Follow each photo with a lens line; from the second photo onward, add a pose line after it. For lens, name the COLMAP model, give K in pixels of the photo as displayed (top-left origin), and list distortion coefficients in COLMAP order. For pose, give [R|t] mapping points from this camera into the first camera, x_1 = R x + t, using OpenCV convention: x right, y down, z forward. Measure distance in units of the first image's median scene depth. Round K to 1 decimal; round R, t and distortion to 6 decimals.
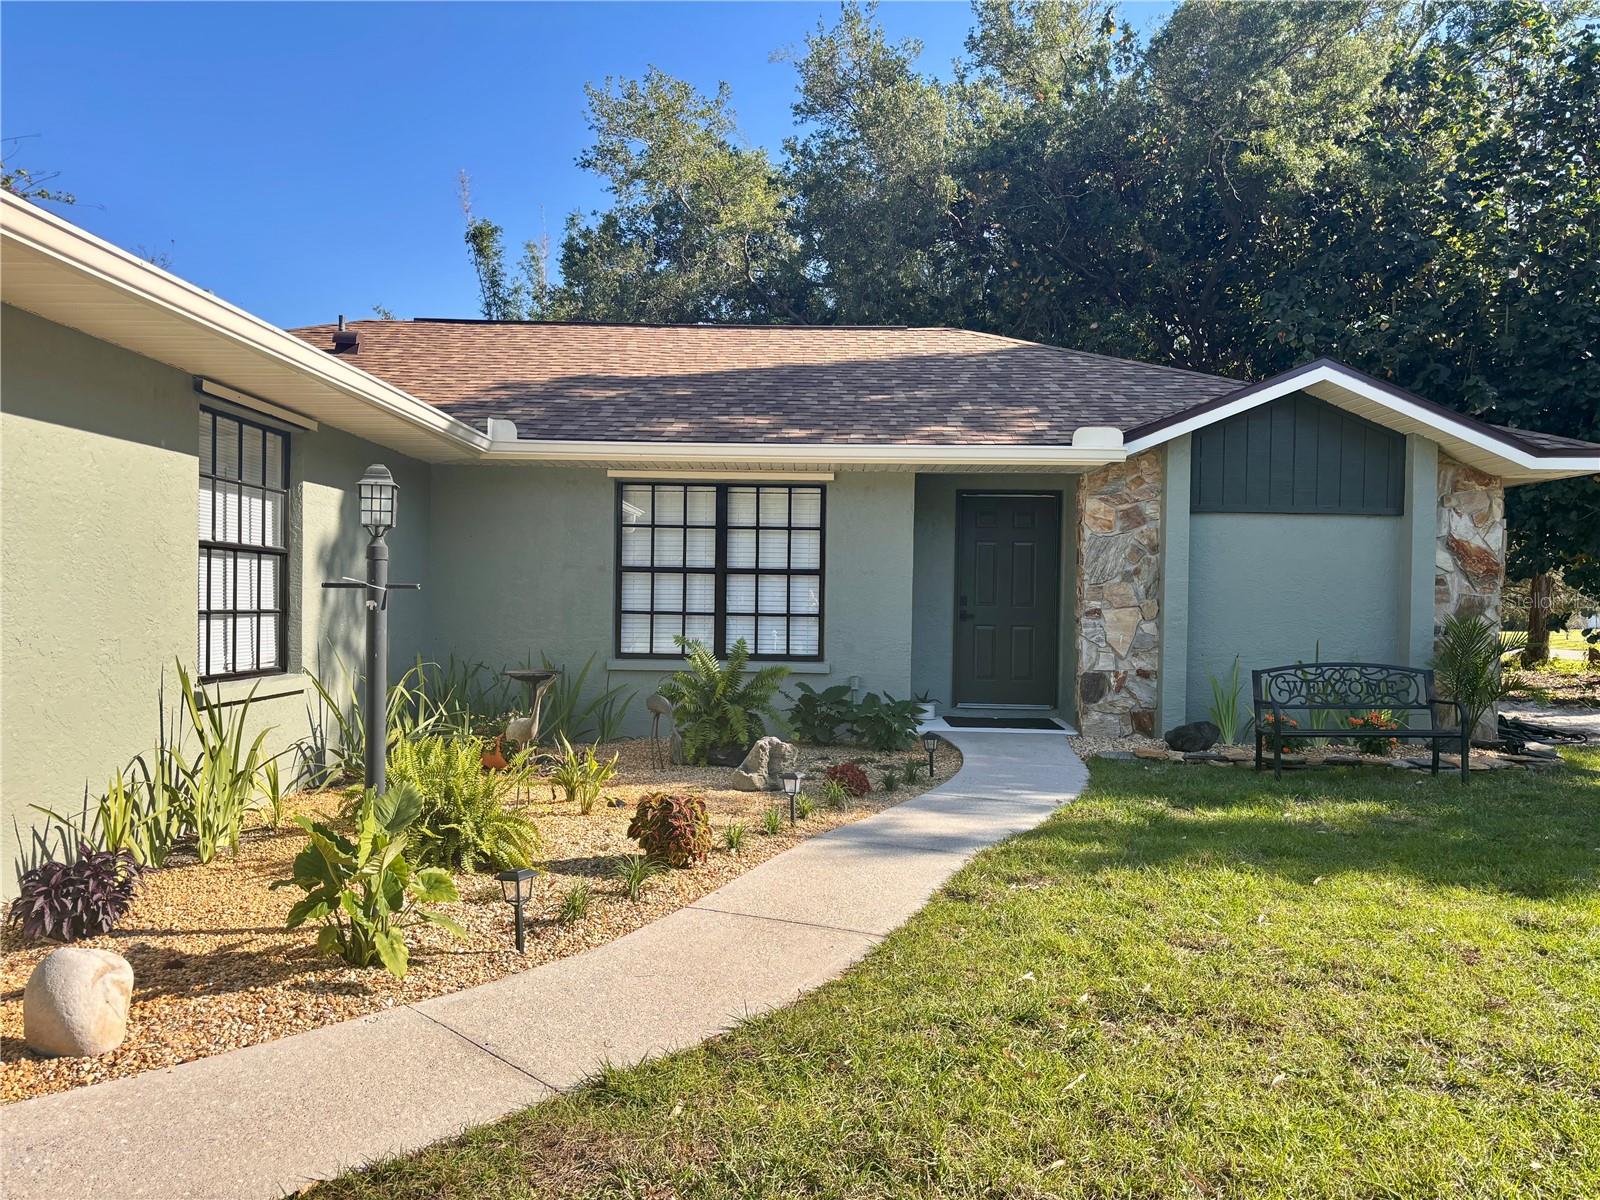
lens RADIAL K [[1200.3, 0, 794.2], [0, 1200.3, 608.0], [0, 0, 1]] dist [0.031128, -0.007217]
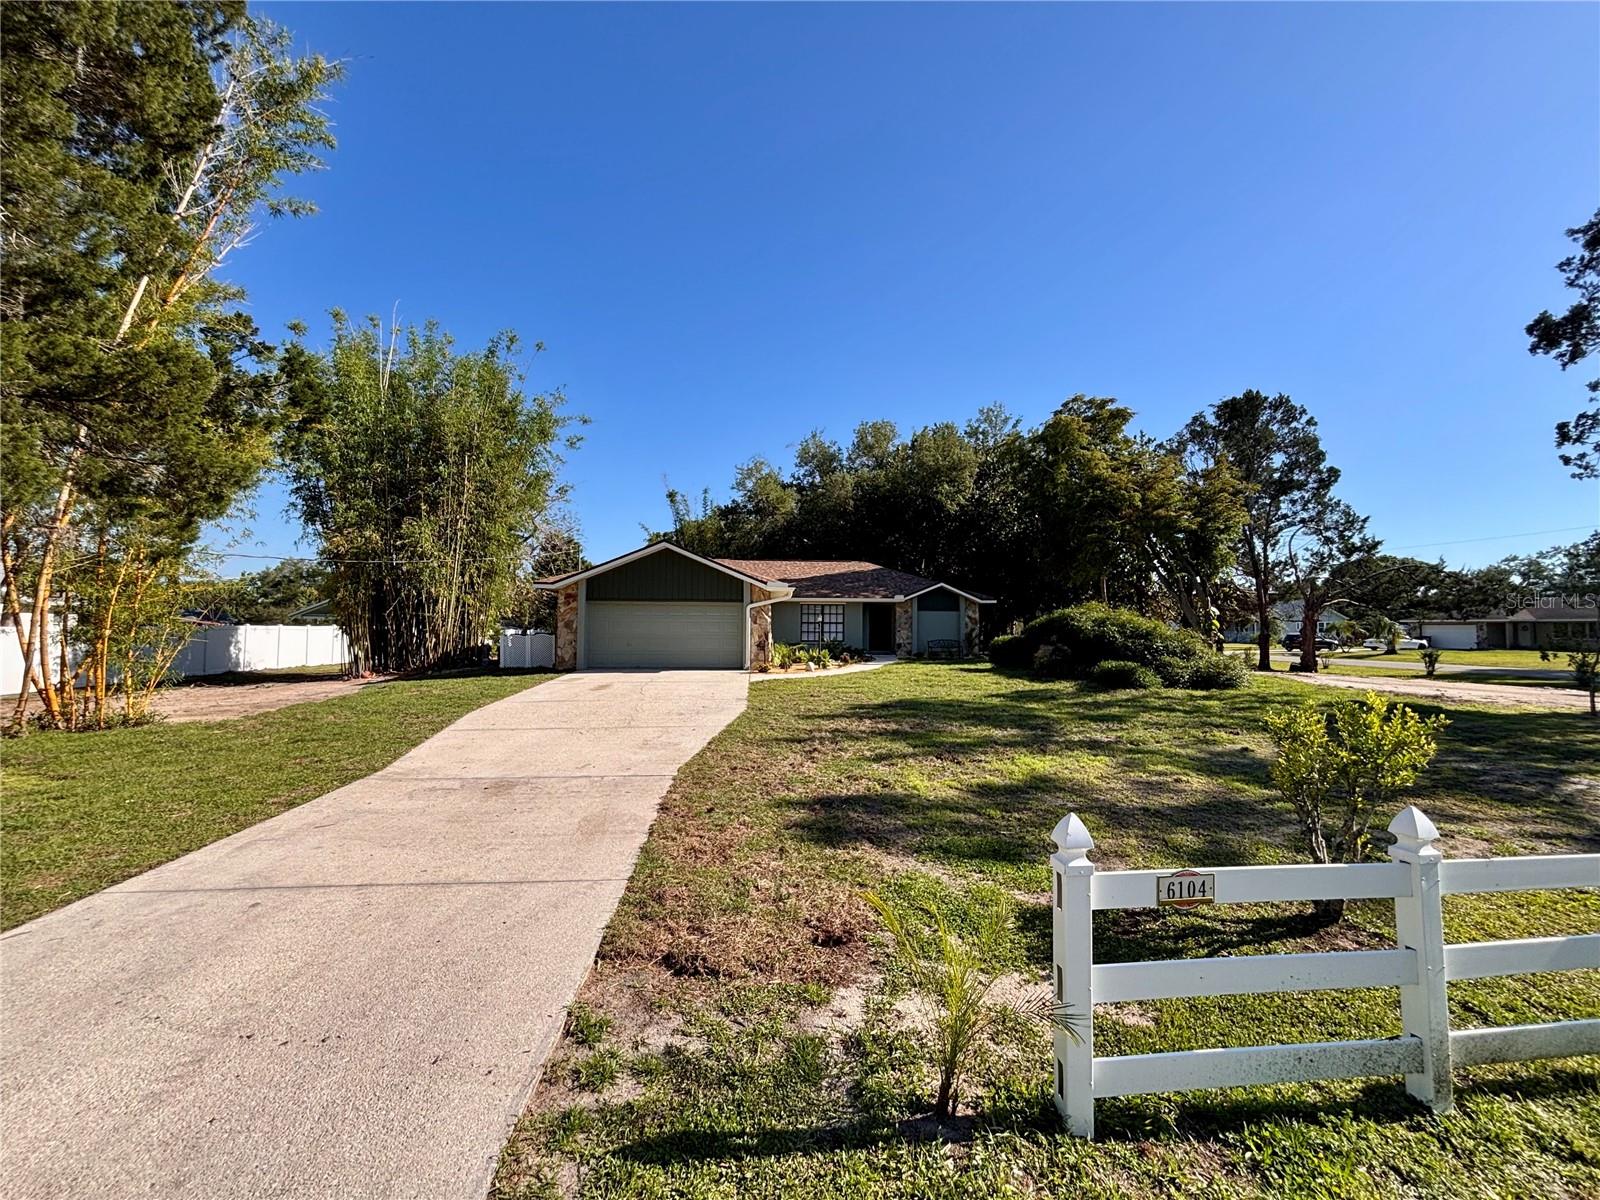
lens RADIAL K [[640.0, 0, 792.3], [0, 640.0, 596.0], [0, 0, 1]] dist [0.089451, -0.000008]
pose [[0.995918, -0.004200, 0.090161, -0.420489], [0.009141, 0.998474, -0.054460, -0.000459], [-0.089795, 0.055062, 0.994437, -1.575934]]
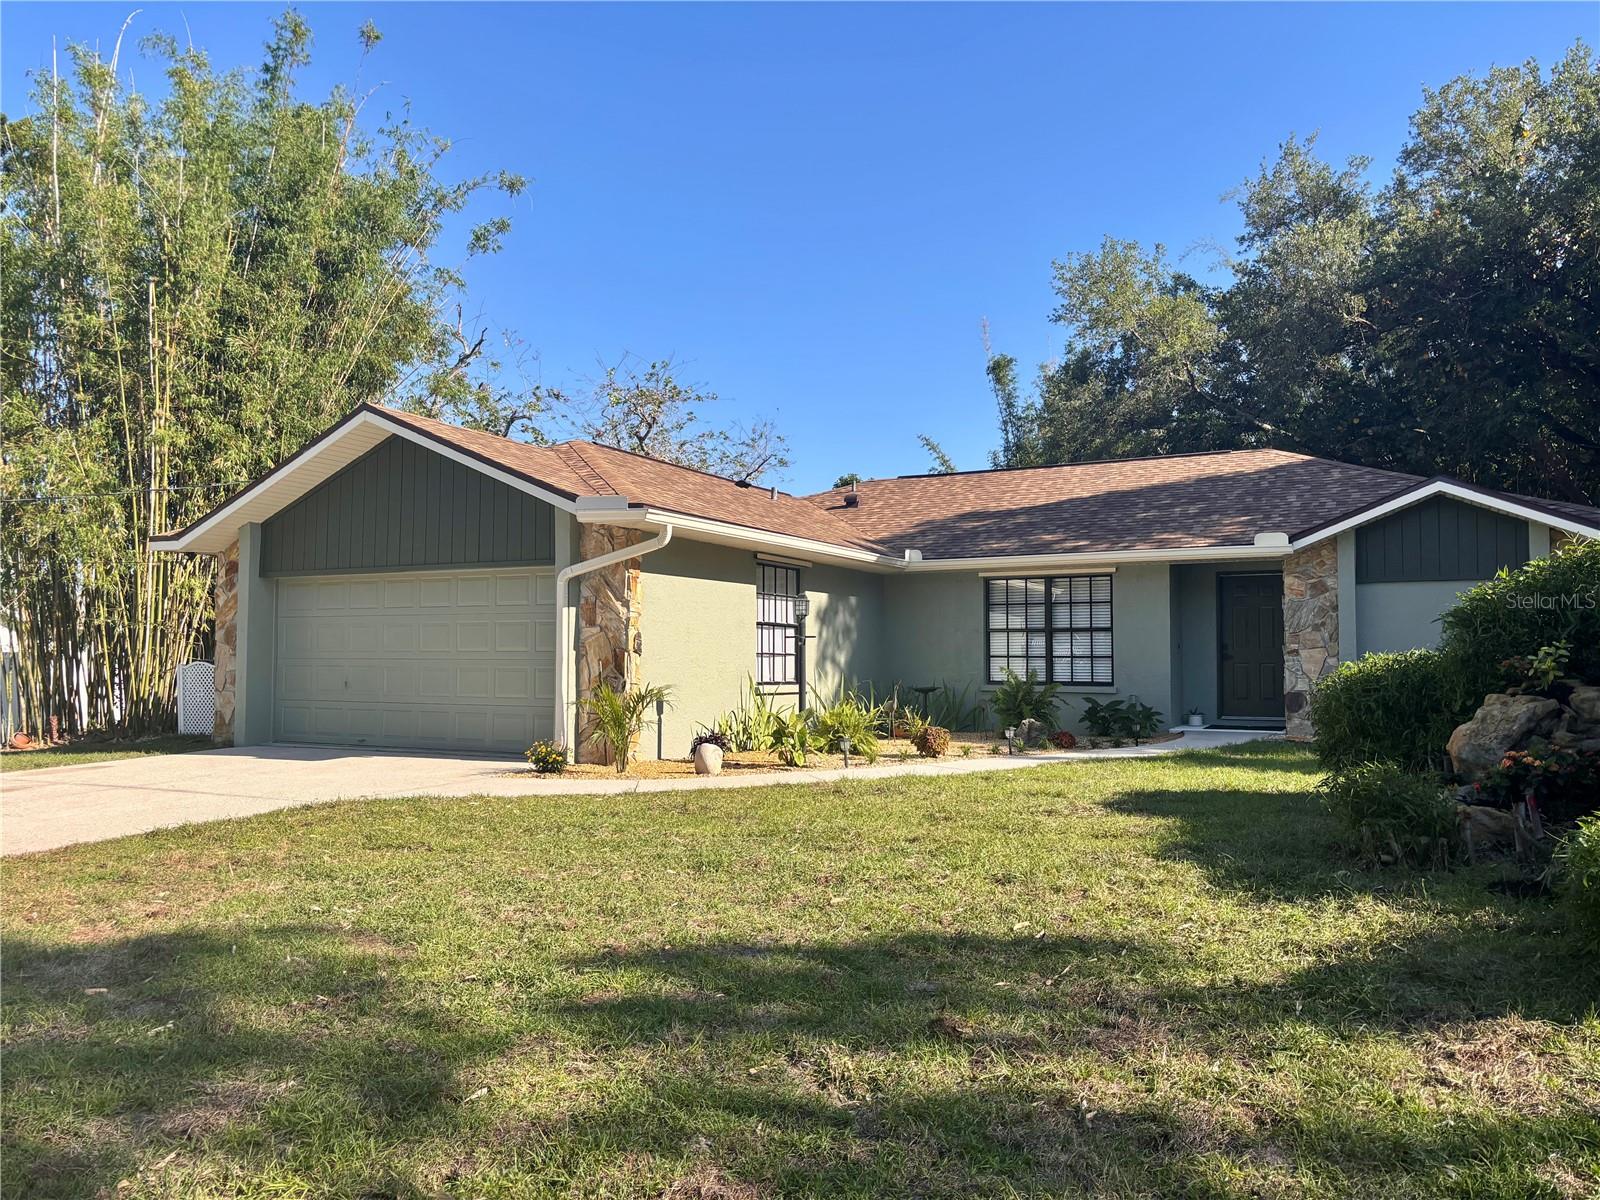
lens RADIAL K [[1200.3, 0, 794.2], [0, 1200.3, 608.0], [0, 0, 1]] dist [0.031128, -0.007217]
pose [[0.887343, -0.033544, -0.459887, 0.392030], [0.007169, 0.998233, -0.058979, 0.033456], [0.461053, 0.049038, 0.886016, -0.624285]]
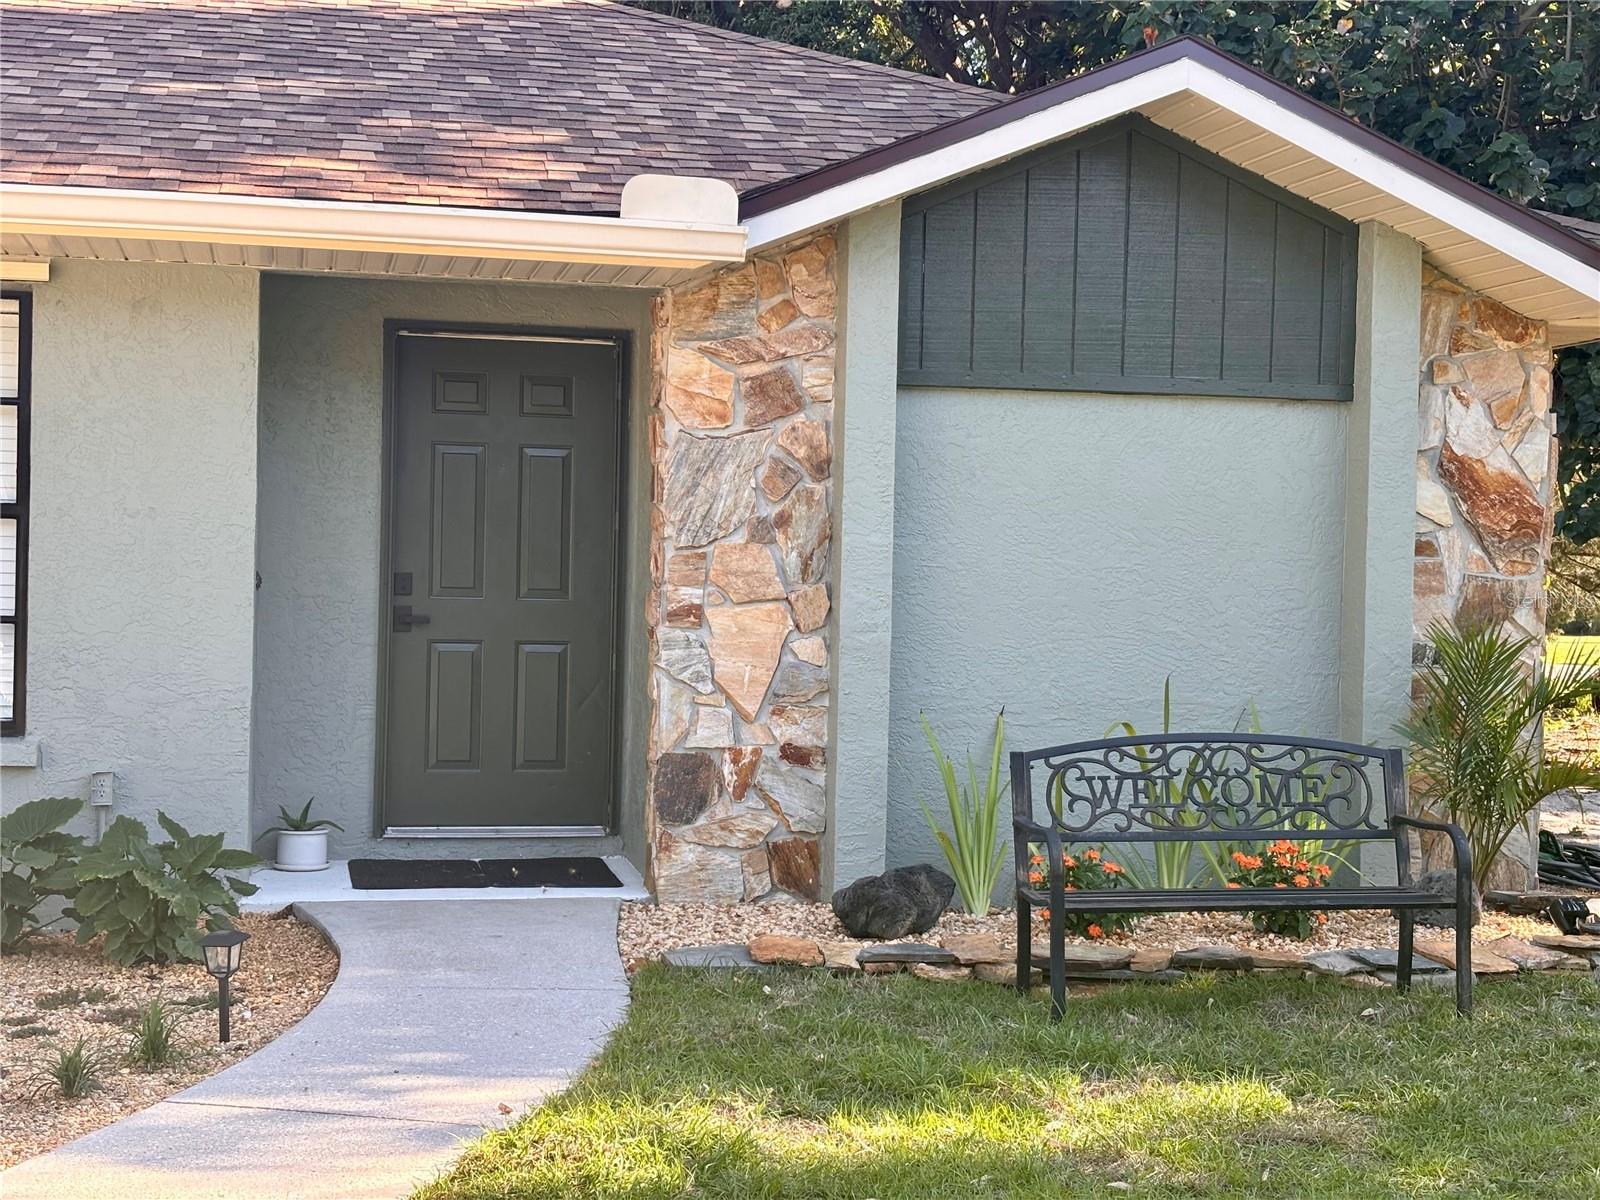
lens RADIAL K [[2362.3, 0, 782.9], [0, 2362.3, 594.7], [0, 0, 1]] dist [0.297793, -1.097828]
pose [[0.977075, 0.003410, 0.212867, 0.102833], [-0.004077, 0.999988, 0.002691, -0.005446], [-0.212855, -0.003497, 0.977078, 0.163928]]
